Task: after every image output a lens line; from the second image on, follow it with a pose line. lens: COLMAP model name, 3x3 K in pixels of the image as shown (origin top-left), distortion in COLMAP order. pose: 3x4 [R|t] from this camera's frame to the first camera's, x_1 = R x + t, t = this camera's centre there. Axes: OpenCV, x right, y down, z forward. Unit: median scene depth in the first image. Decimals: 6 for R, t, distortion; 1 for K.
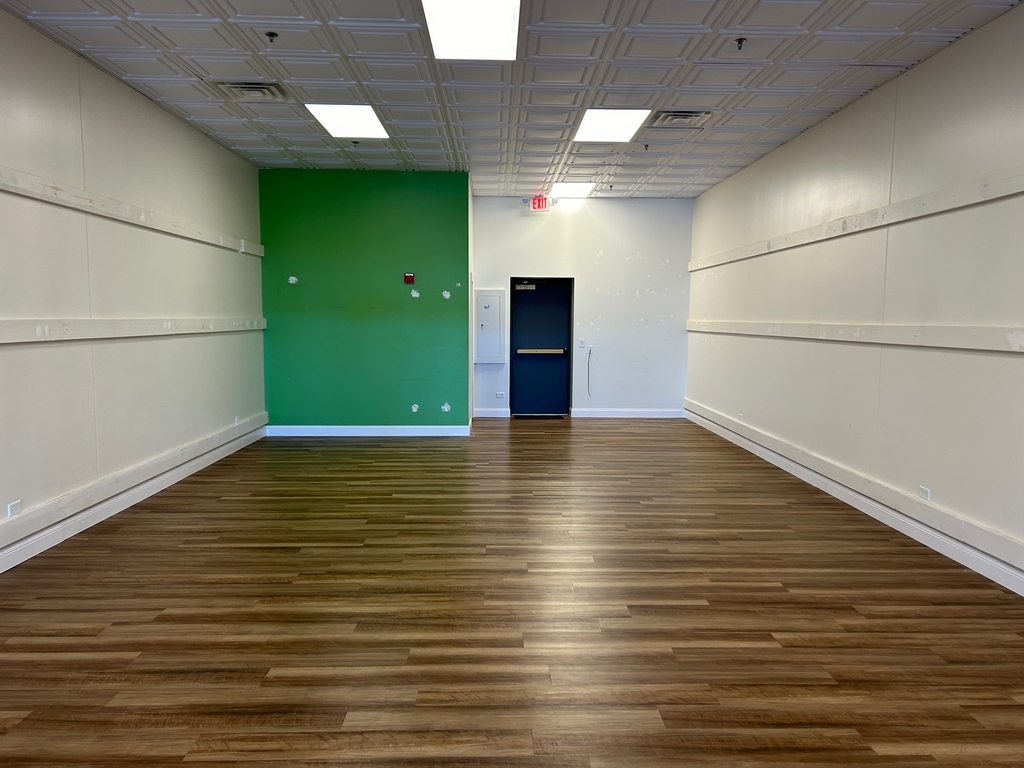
lens RADIAL K [[774.3, 0, 506.5], [0, 774.3, 383.1], [0, 0, 1]] dist [0.081883, 0.001095]
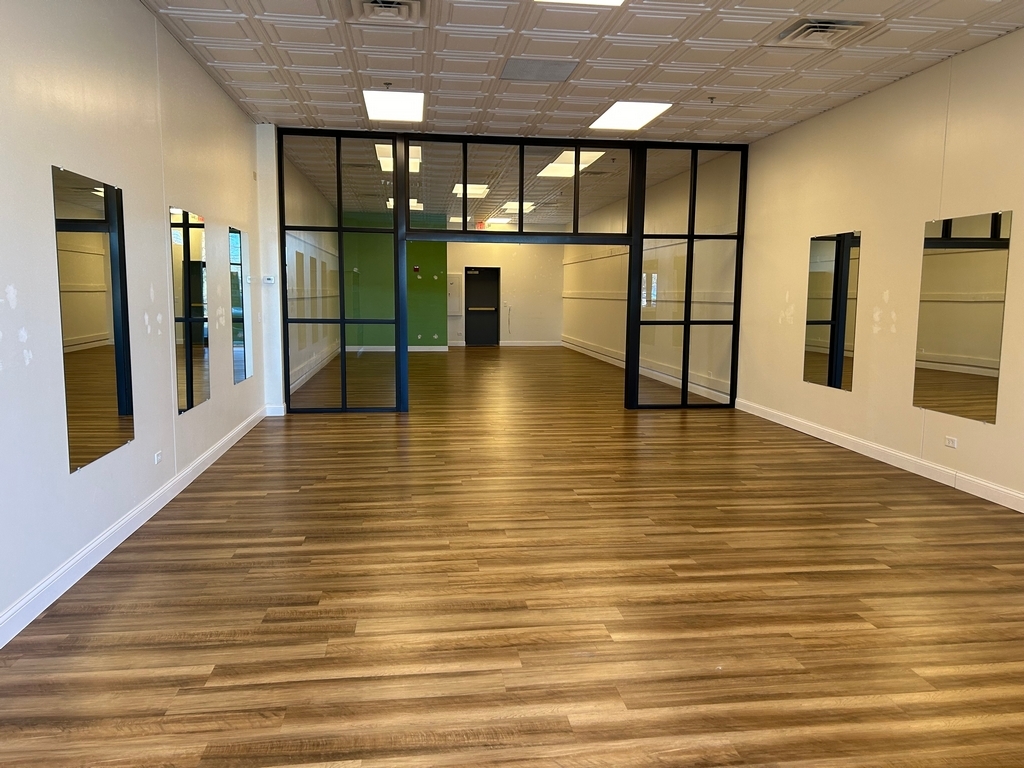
lens RADIAL K [[774.3, 0, 514.8], [0, 774.3, 388.9], [0, 0, 1]] dist [0.081883, 0.001095]
pose [[0.992870, -0.012913, 0.118501, -0.095831], [0.007738, 0.999000, 0.044029, 0.065486], [-0.118951, -0.042798, 0.991977, -0.791401]]
